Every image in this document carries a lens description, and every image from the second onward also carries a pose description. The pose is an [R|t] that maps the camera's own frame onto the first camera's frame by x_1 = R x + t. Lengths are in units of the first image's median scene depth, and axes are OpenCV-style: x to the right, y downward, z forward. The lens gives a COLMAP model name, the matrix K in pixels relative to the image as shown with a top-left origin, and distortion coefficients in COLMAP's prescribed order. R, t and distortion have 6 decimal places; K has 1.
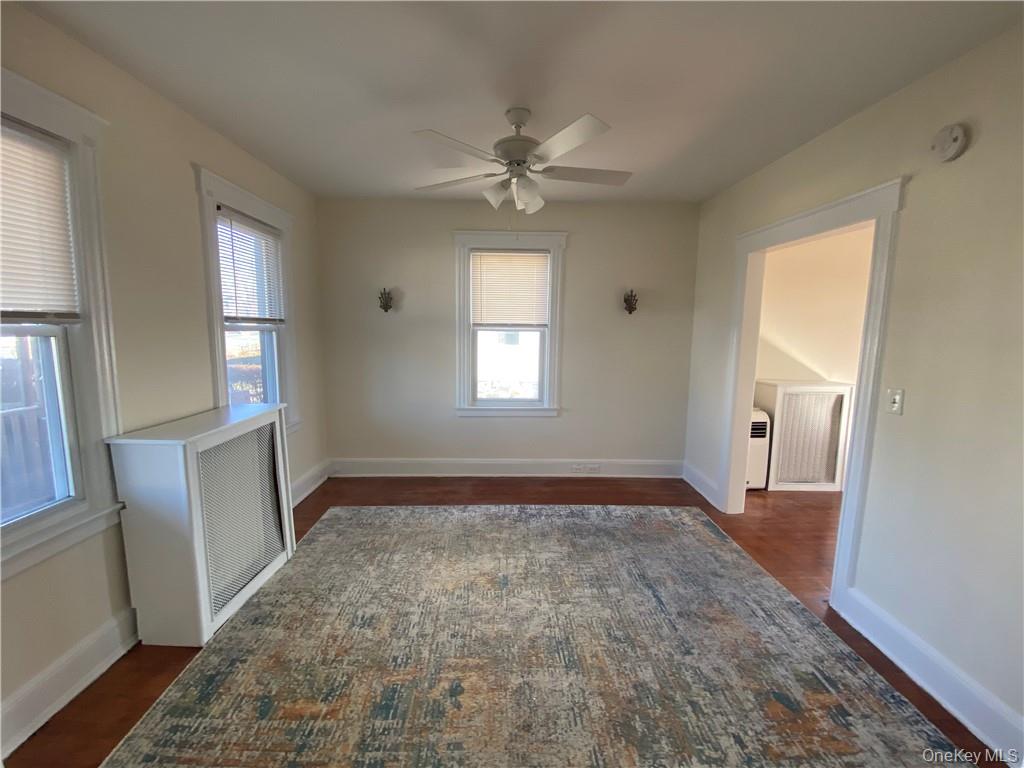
lens RADIAL K [[417.3, 0, 512.0], [0, 417.3, 384.0], [0, 0, 1]] dist [0.024154, -0.020753]
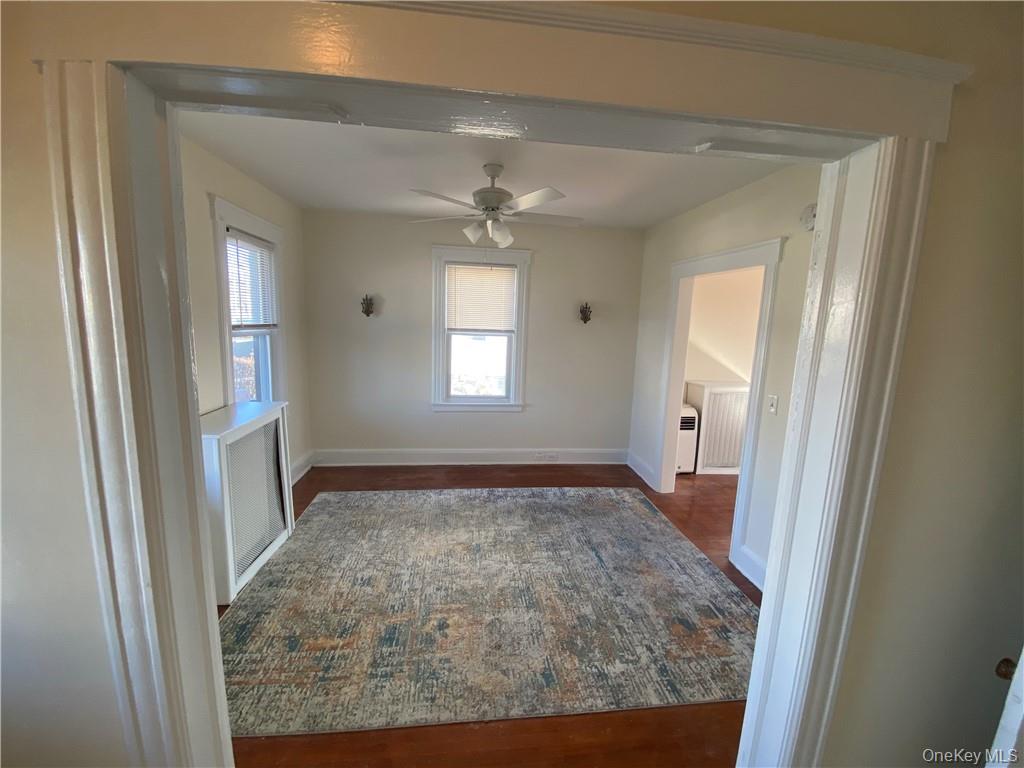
lens RADIAL K [[417.3, 0, 512.0], [0, 417.3, 384.0], [0, 0, 1]] dist [0.024154, -0.020753]
pose [[0.996127, 0.008300, 0.087534, -0.030636], [-0.010370, 0.999677, 0.023222, -0.040535], [-0.087313, -0.024039, 0.995891, -0.225525]]
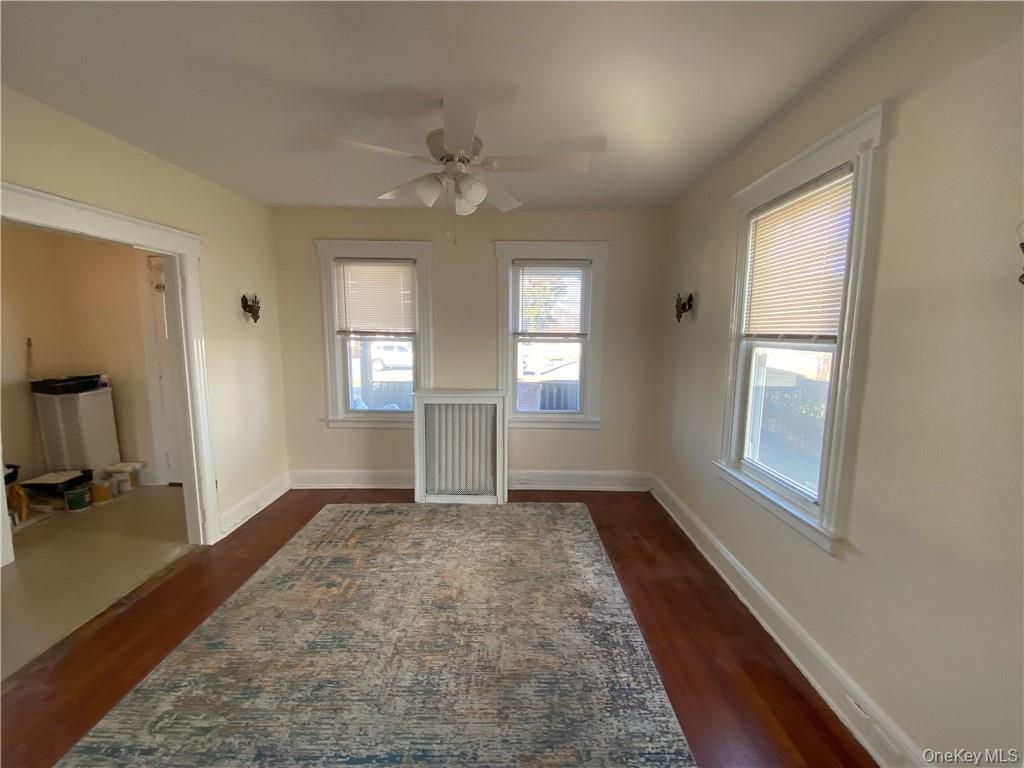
lens RADIAL K [[417.3, 0, 512.0], [0, 417.3, 384.0], [0, 0, 1]] dist [0.024154, -0.020753]
pose [[-0.031468, 0.119195, -0.992372, 0.935215], [-0.140642, 0.982457, 0.122464, -0.181726], [0.989560, 0.143423, -0.014152, 1.174773]]
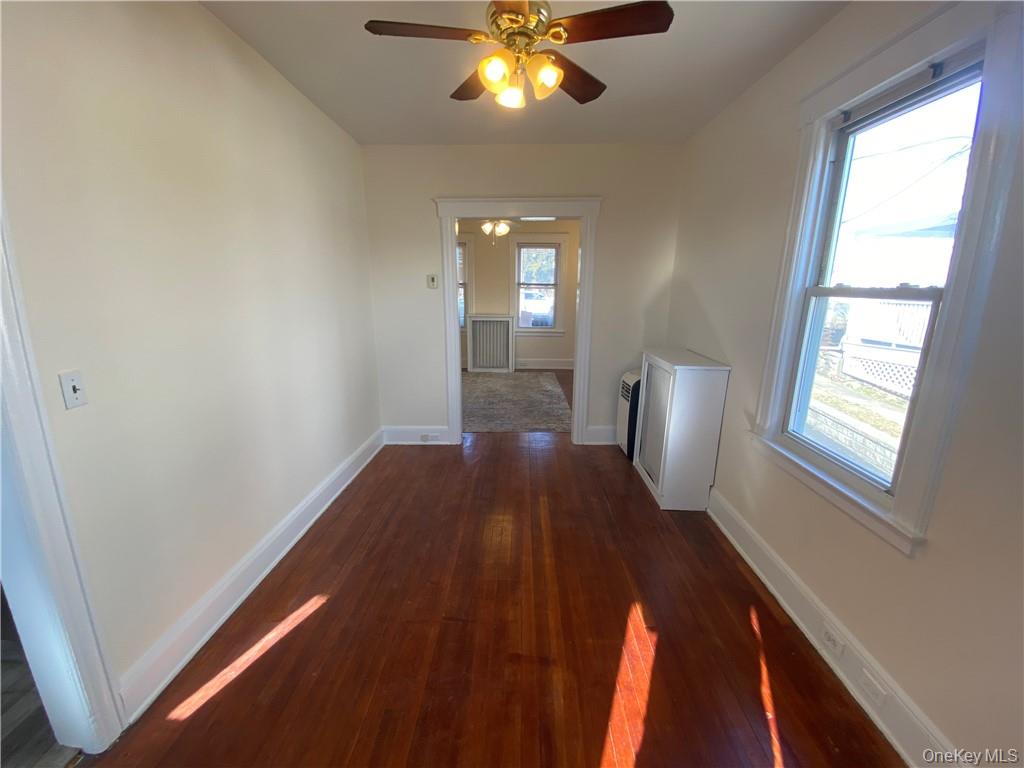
lens RADIAL K [[417.3, 0, 512.0], [0, 417.3, 384.0], [0, 0, 1]] dist [0.024154, -0.020753]
pose [[-0.038530, 0.227517, -0.973012, 2.542741], [-0.137586, 0.963253, 0.230683, -0.171989], [0.989740, 0.142761, -0.005811, 1.214416]]
